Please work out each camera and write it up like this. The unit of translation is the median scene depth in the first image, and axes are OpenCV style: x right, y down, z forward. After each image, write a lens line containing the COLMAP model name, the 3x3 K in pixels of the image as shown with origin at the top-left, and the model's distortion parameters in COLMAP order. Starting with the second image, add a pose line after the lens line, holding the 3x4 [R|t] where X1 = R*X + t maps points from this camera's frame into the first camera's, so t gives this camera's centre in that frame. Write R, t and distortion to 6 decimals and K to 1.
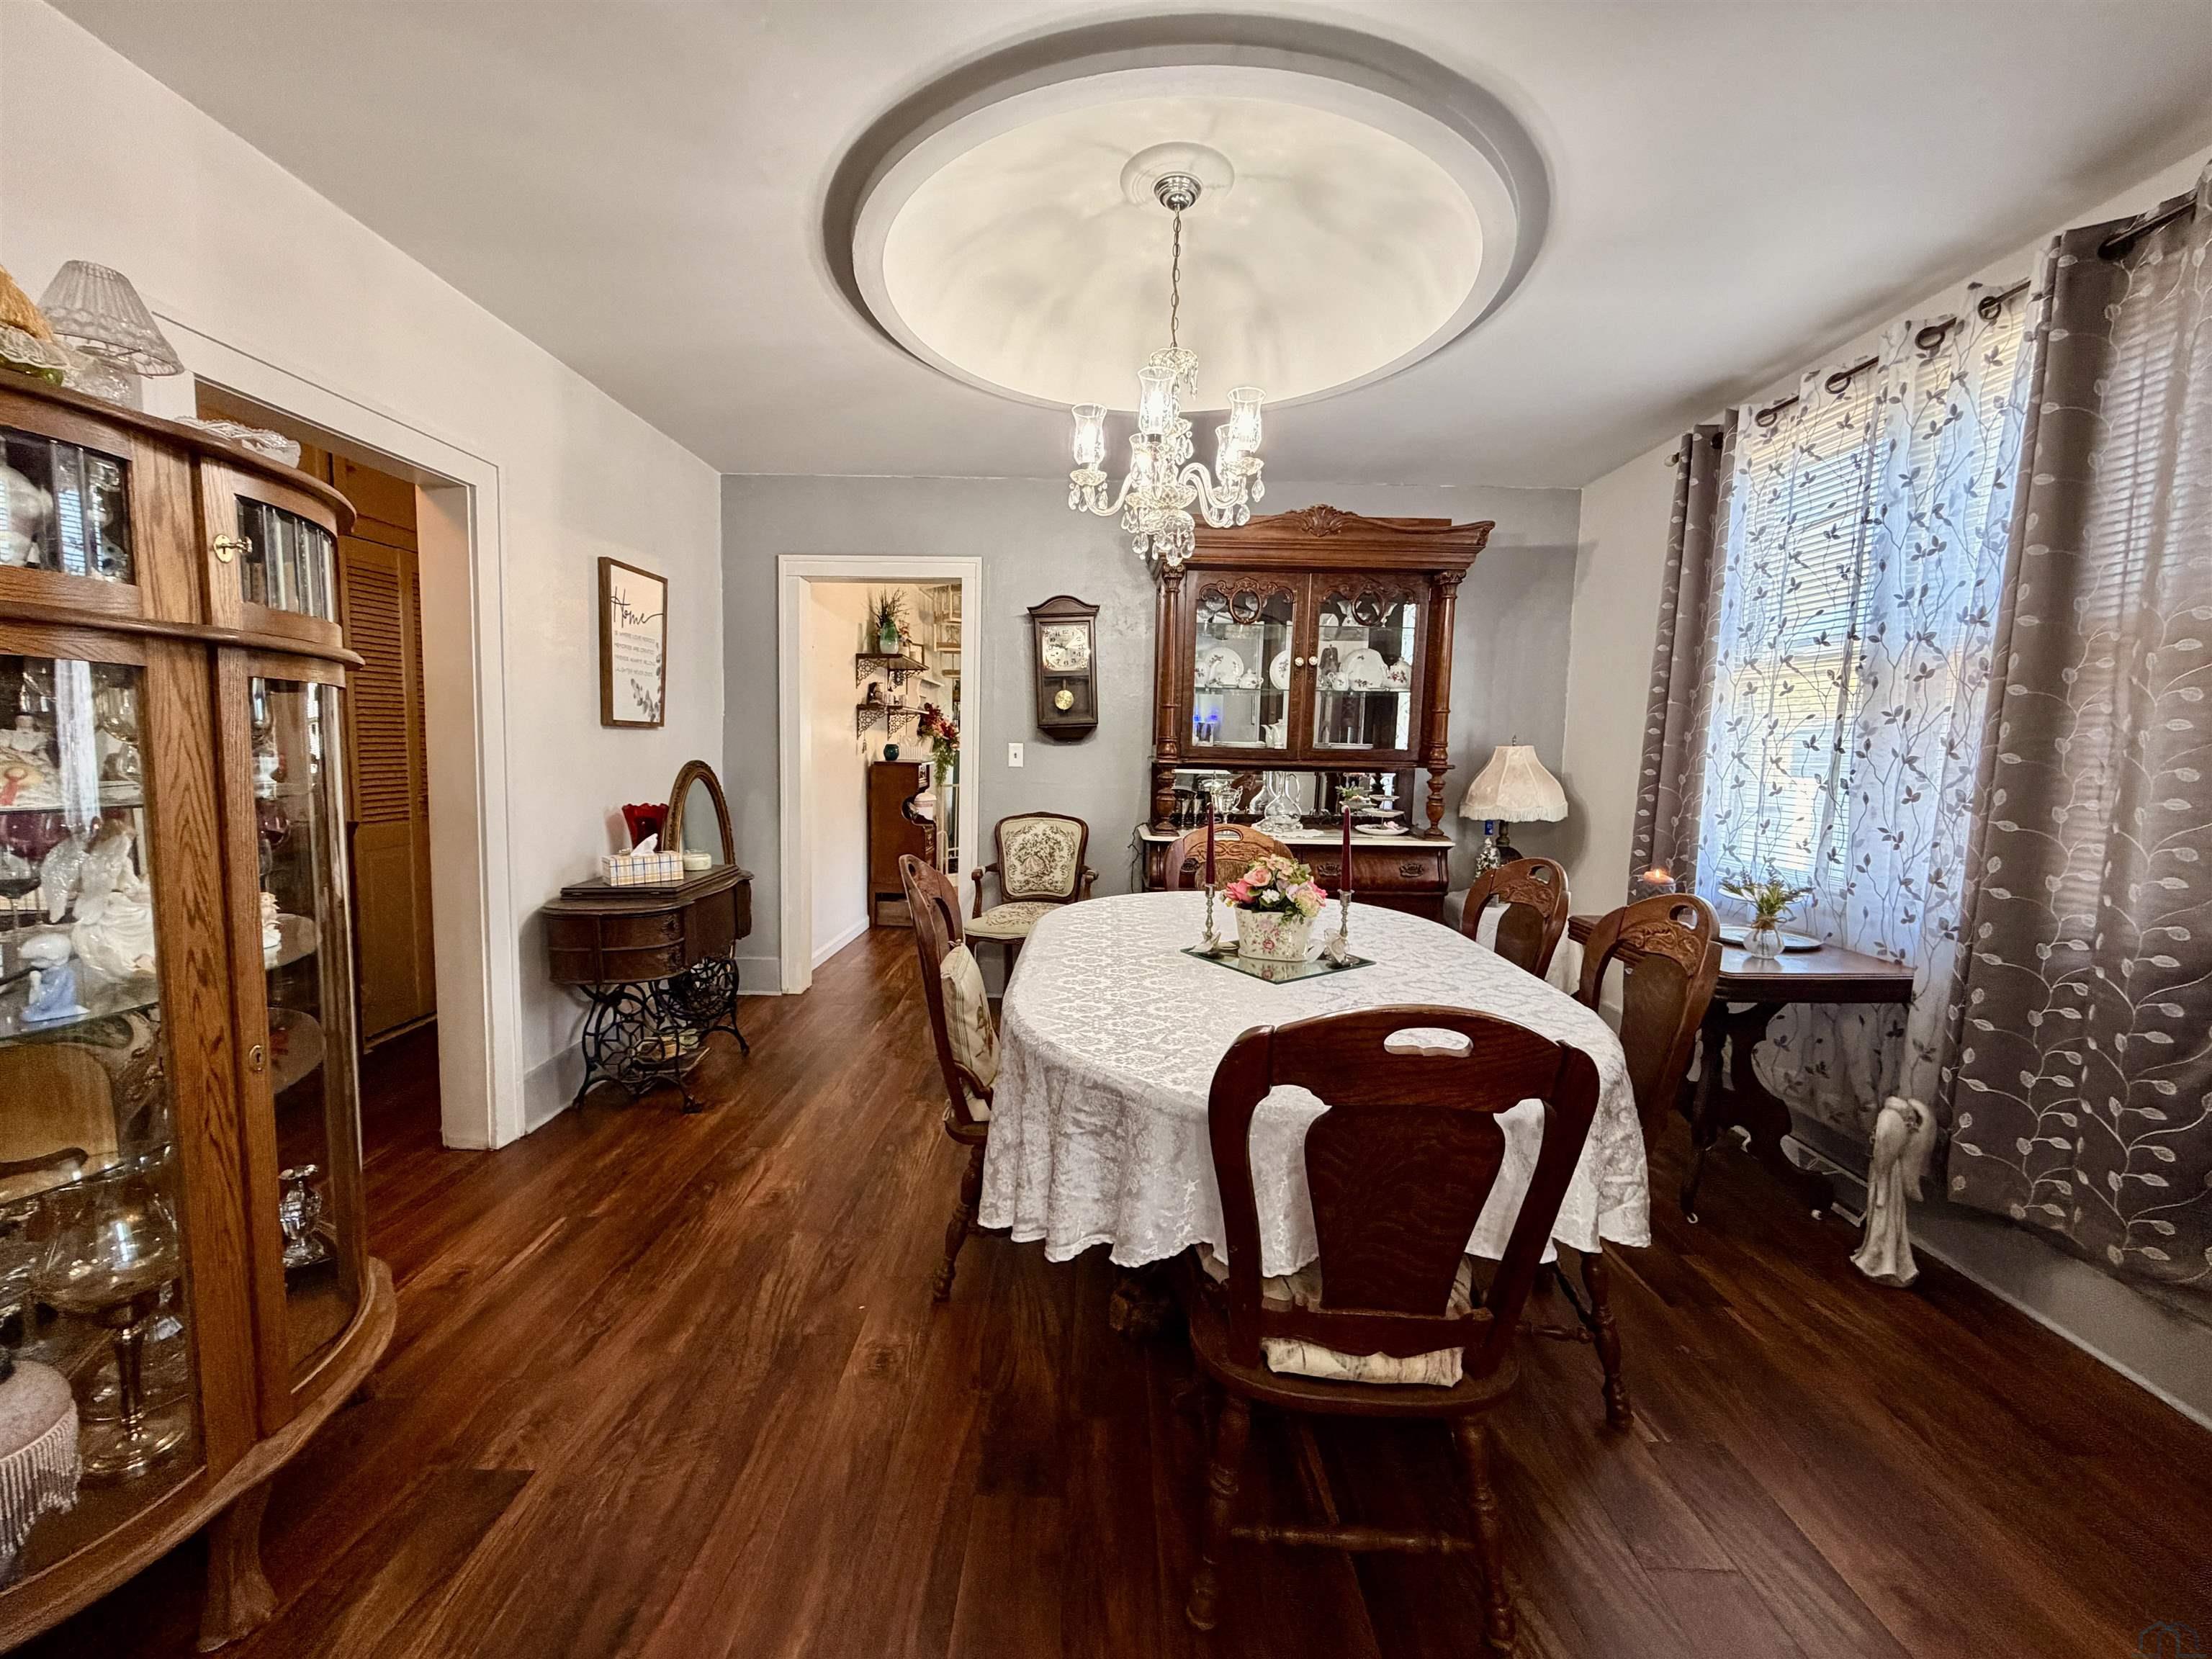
lens RADIAL K [[884.8, 0, 1097.4], [0, 884.8, 826.6], [0, 0, 1]] dist [0.001025, 0.000152]
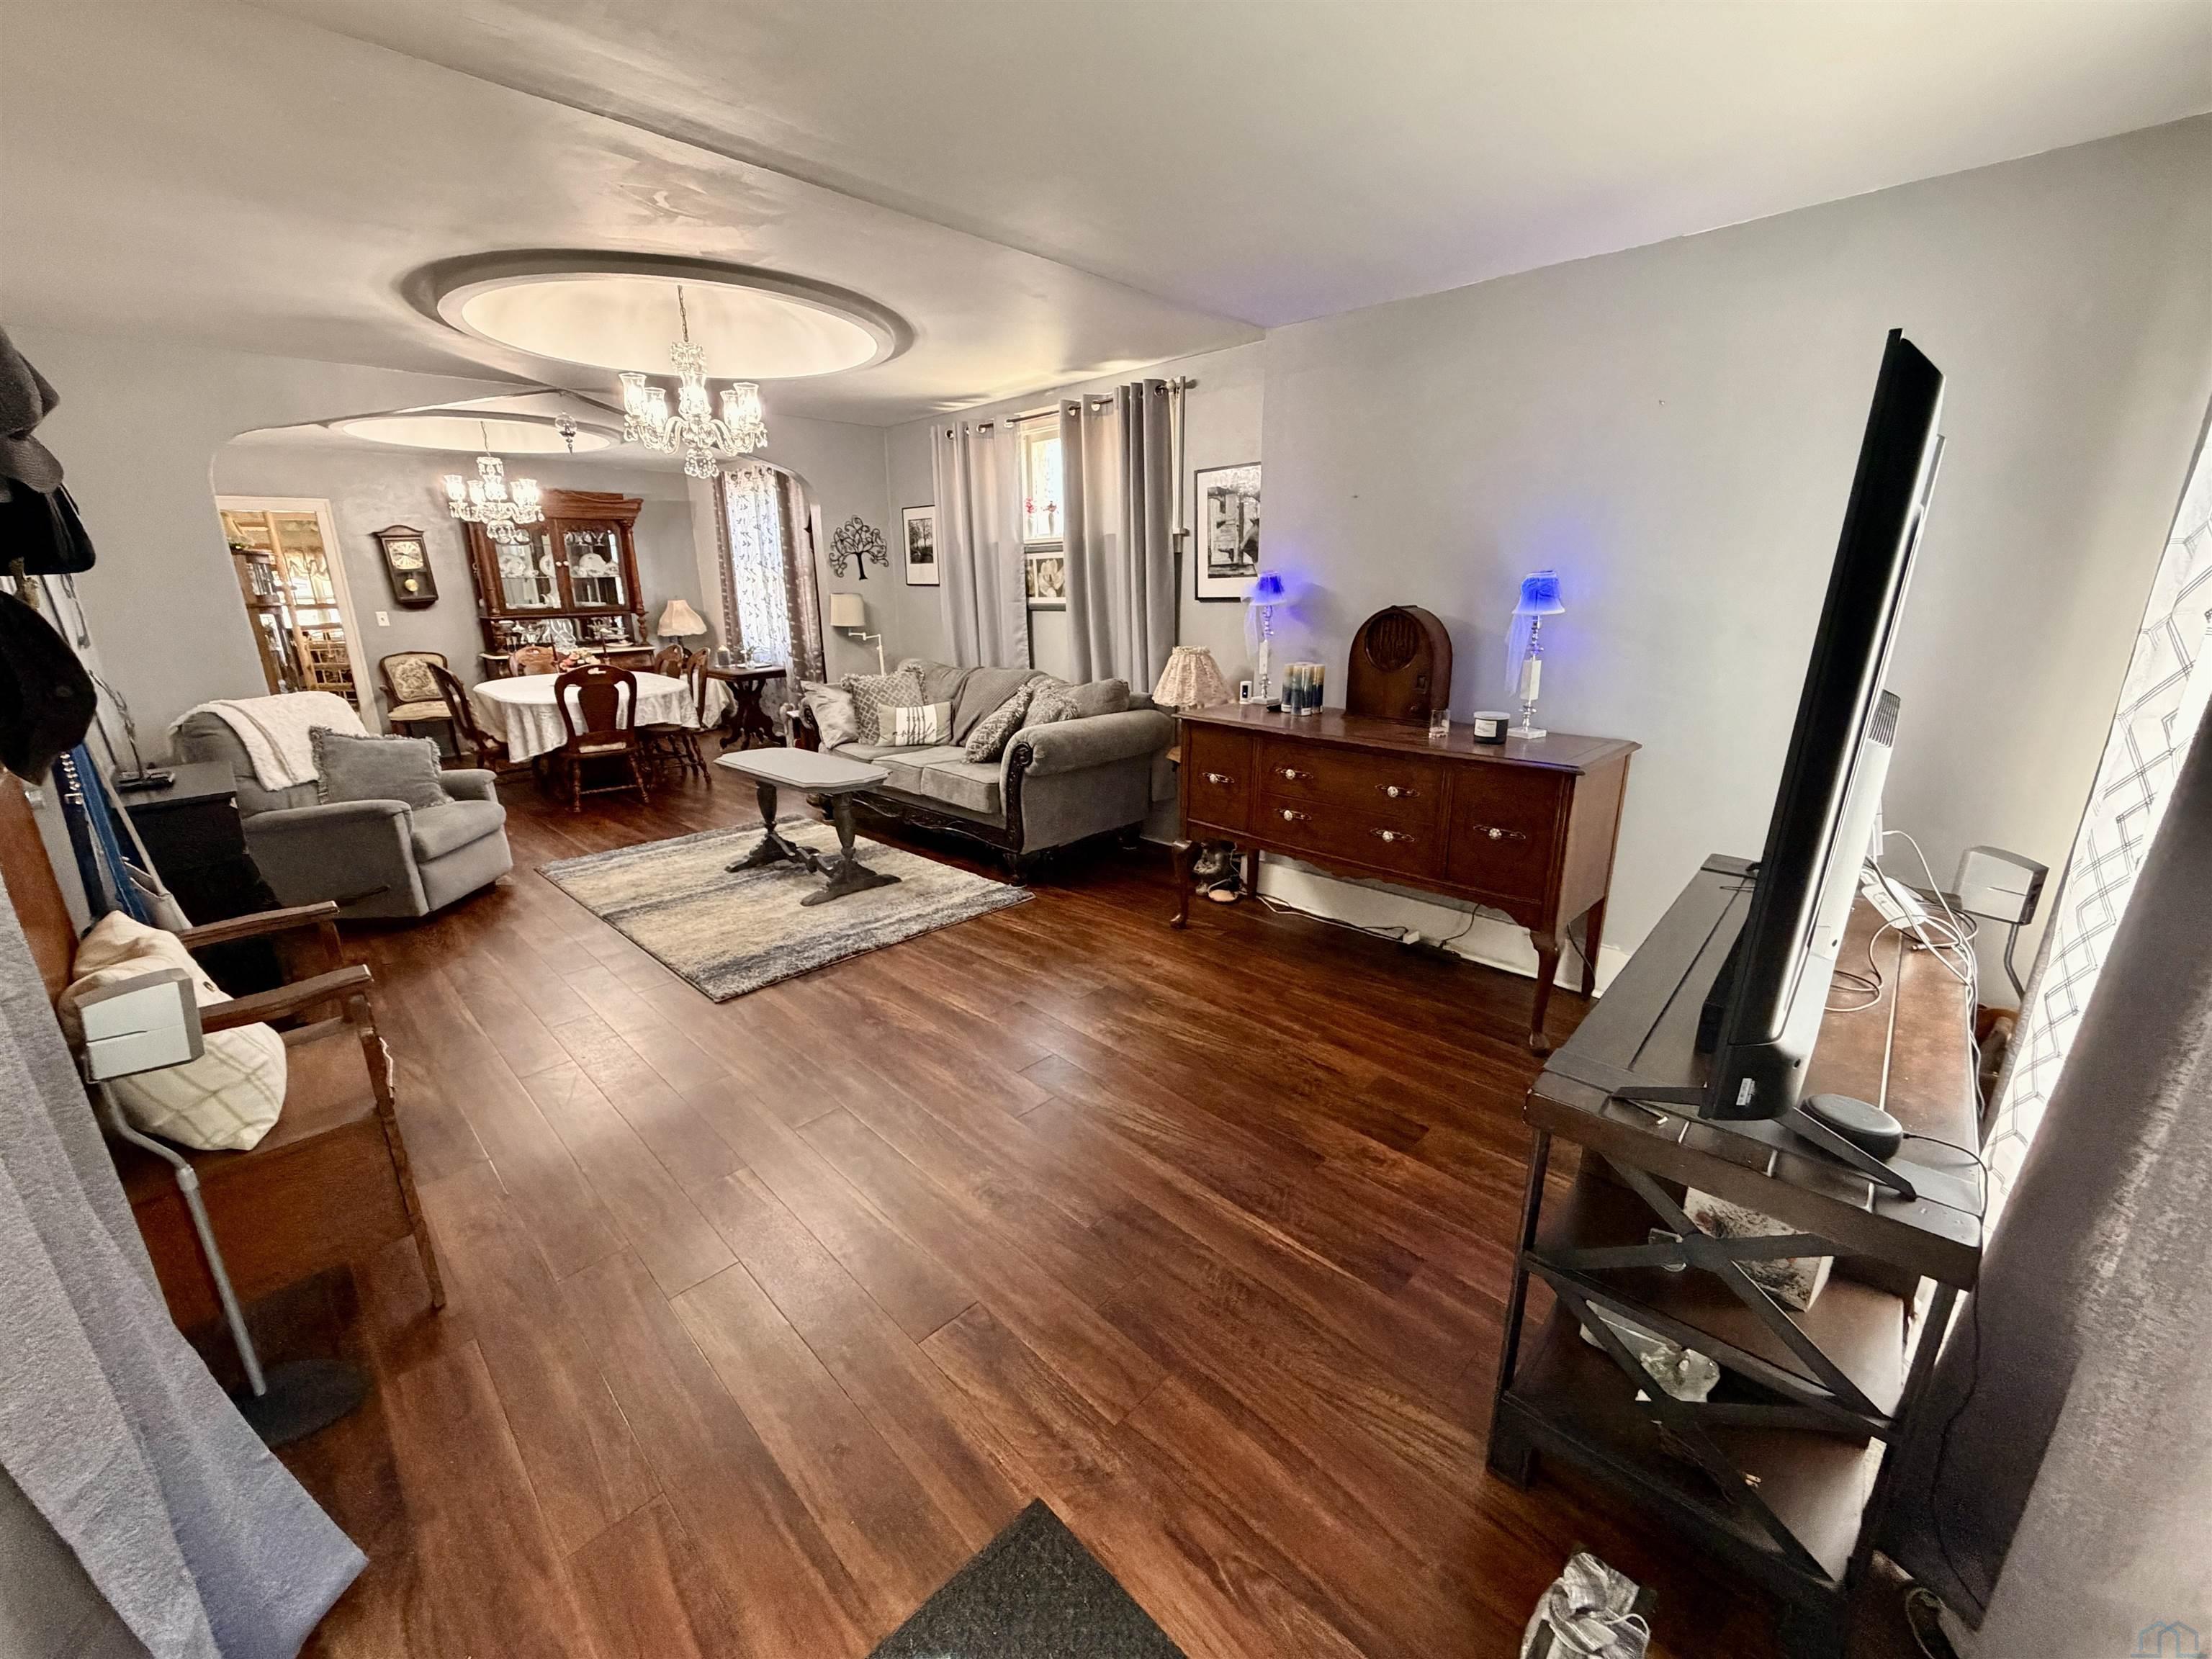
lens RADIAL K [[884.8, 0, 1097.4], [0, 884.8, 826.6], [0, 0, 1]] dist [0.001025, 0.000152]
pose [[0.706178, -0.221894, 0.672366, -0.498922], [0.093789, 0.970570, 0.221803, 0.081834], [-0.701795, -0.093572, 0.706207, -1.704535]]
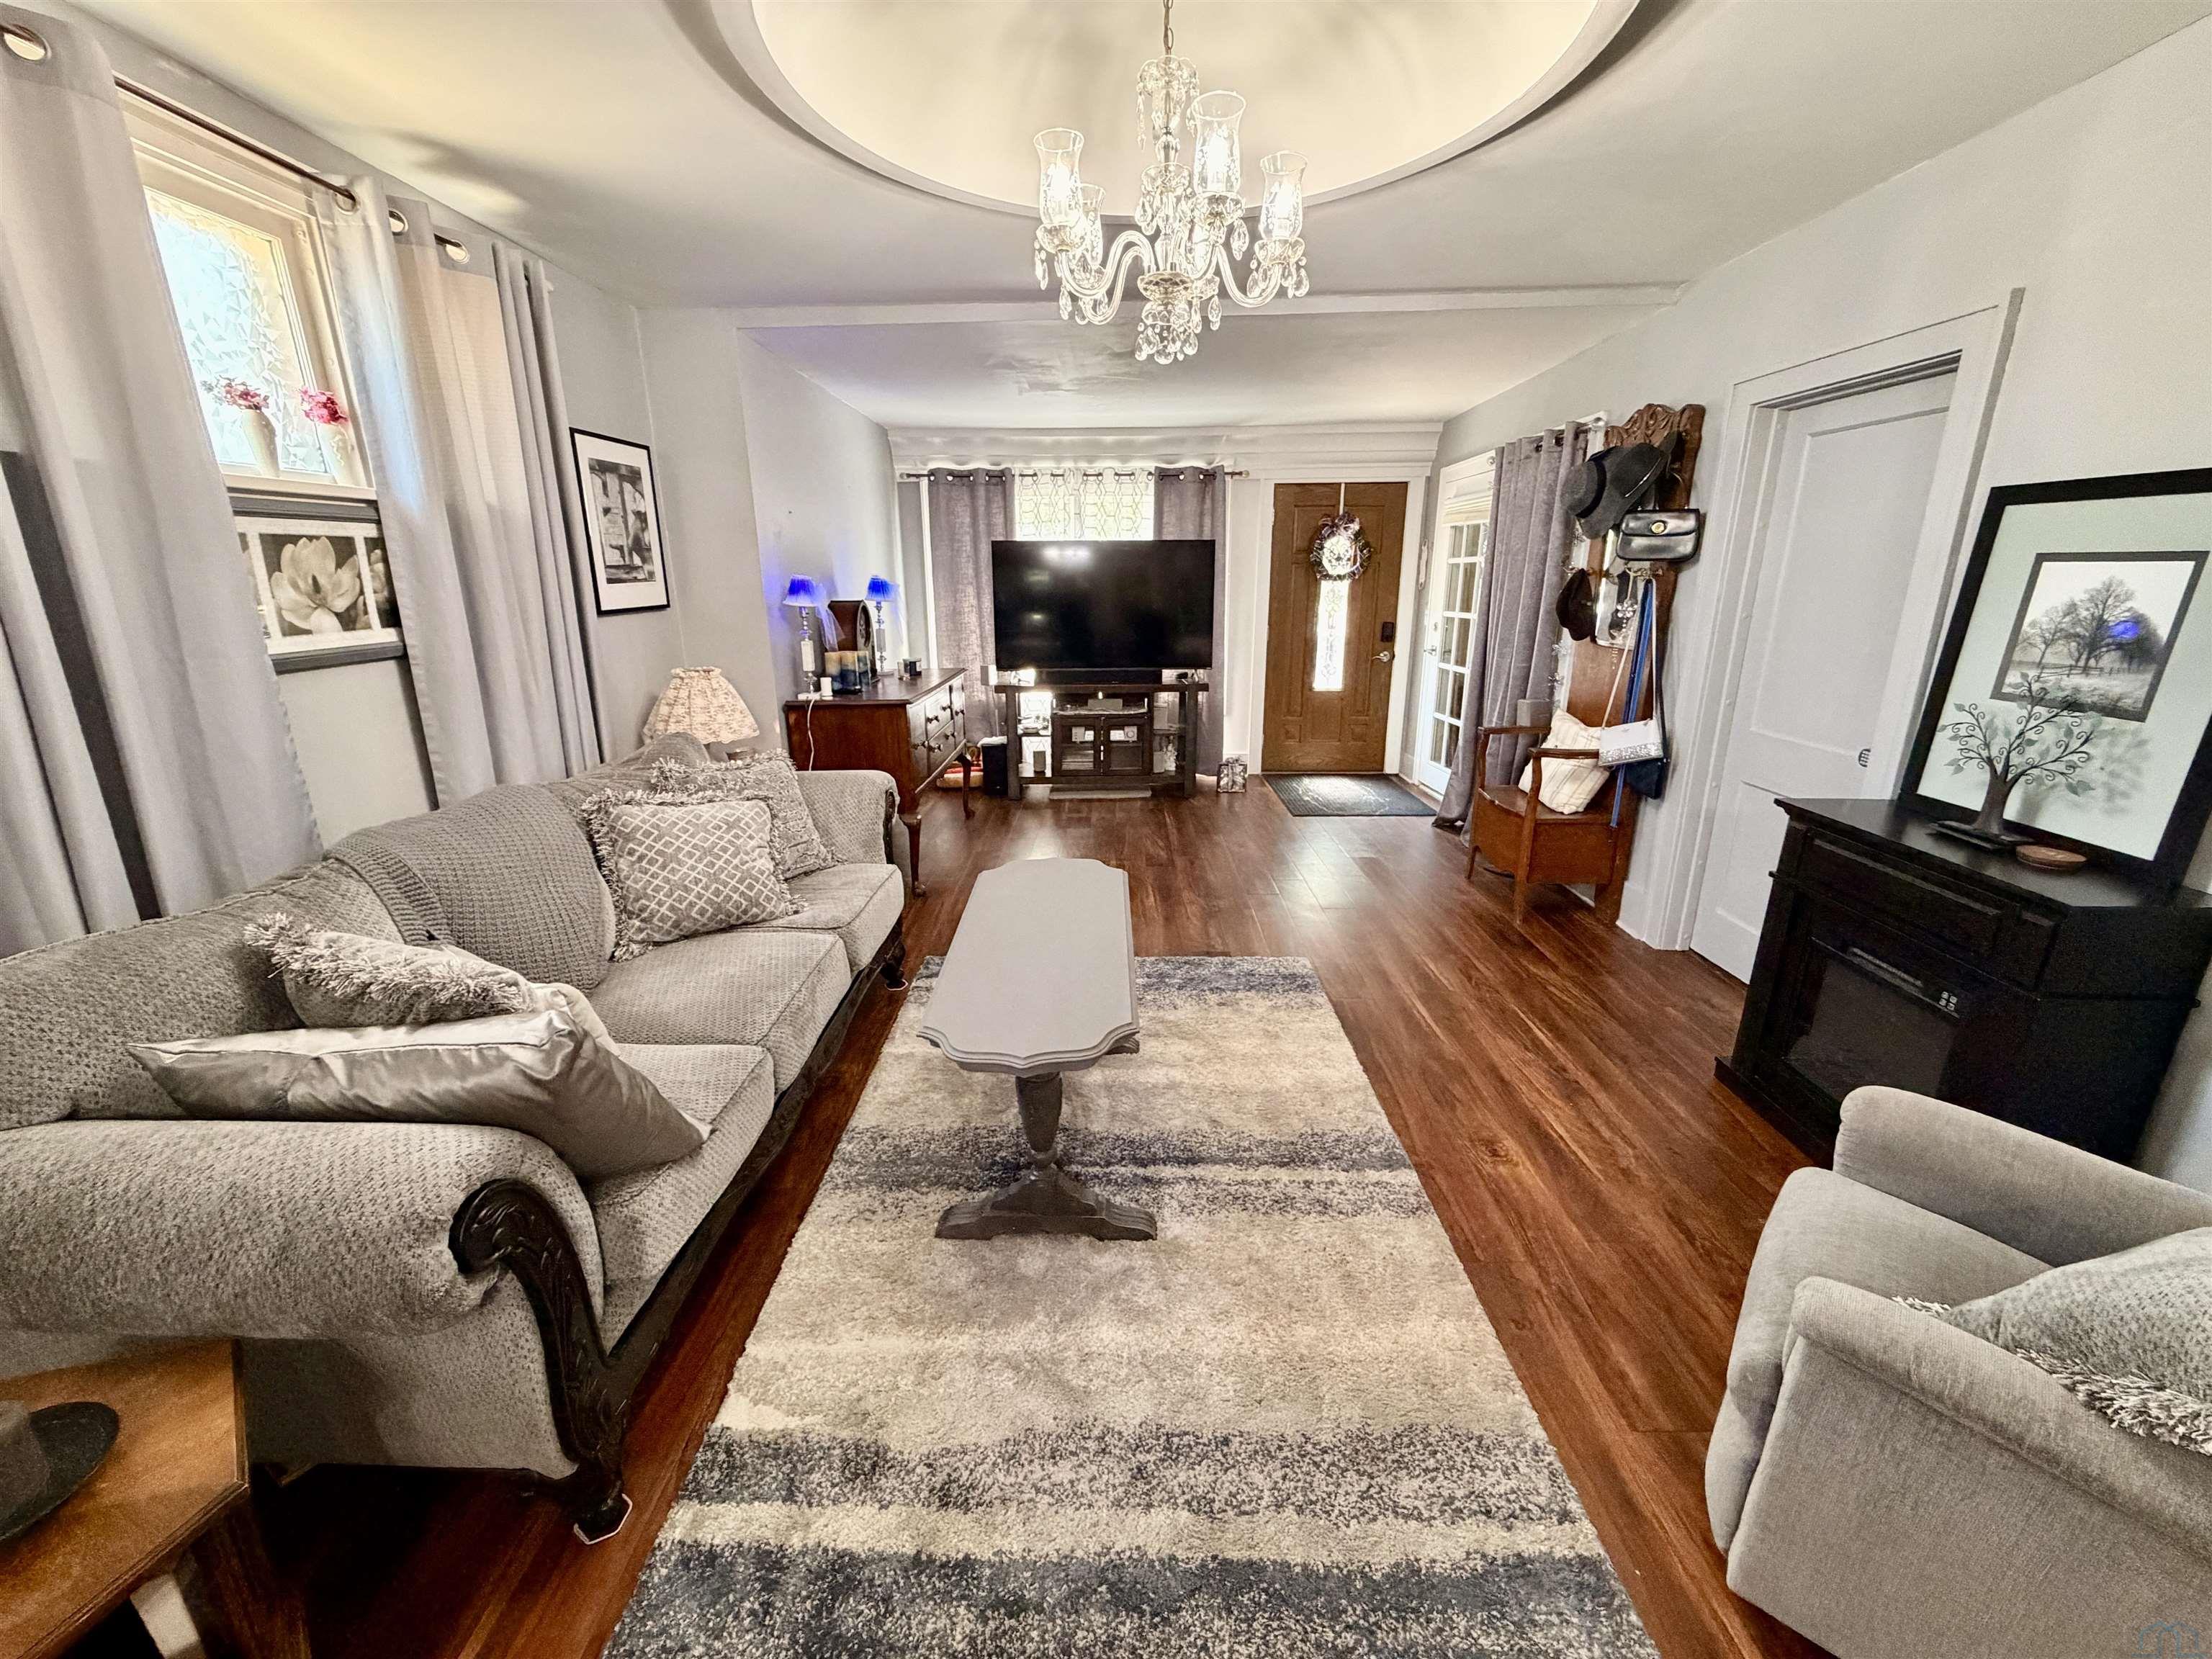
lens RADIAL K [[881.5, 0, 1096.8], [0, 881.5, 827.3], [0, 0, 1]] dist [0.000110, -0.000155]
pose [[-0.999666, -0.021252, 0.014675, 0.092918], [-0.014416, 0.930614, 0.365718, -0.097756], [-0.021429, 0.365384, -0.930610, 0.310288]]
